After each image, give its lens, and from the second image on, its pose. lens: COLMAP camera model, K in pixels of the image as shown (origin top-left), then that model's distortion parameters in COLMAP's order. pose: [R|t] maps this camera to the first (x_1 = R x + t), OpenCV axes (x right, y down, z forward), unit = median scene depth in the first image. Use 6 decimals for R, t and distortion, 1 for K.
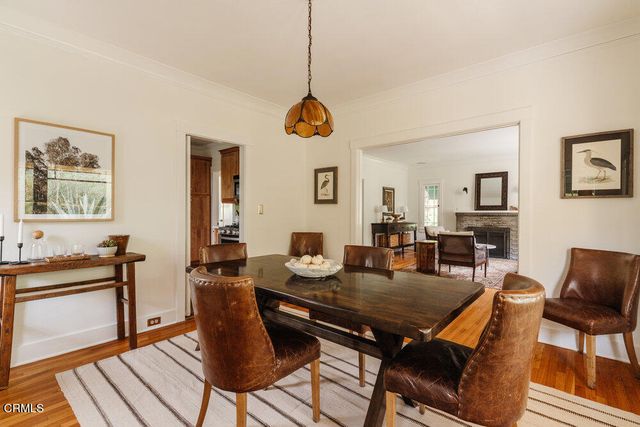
lens RADIAL K [[294.7, 0, 320.5], [0, 294.7, 213.8], [0, 0, 1]] dist [0.000855, 0.000888]
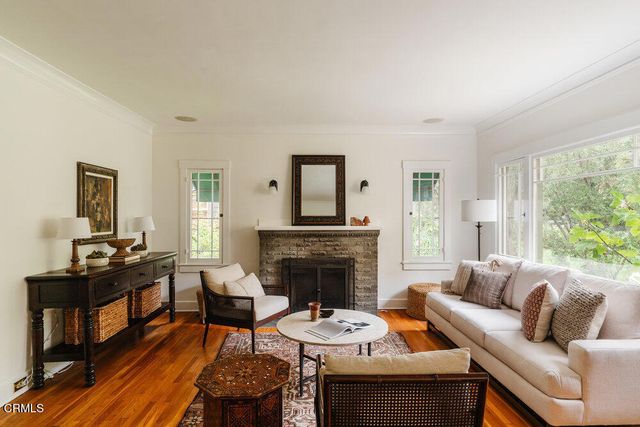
lens RADIAL K [[345.1, 0, 319.8], [0, 345.1, 216.1], [0, 0, 1]] dist [-0.000205, 0.000056]
pose [[0.733398, -0.002313, 0.679796, 0.149263], [0.006252, 0.999975, -0.003342, -0.025437], [-0.679771, 0.006701, 0.733394, 0.526341]]
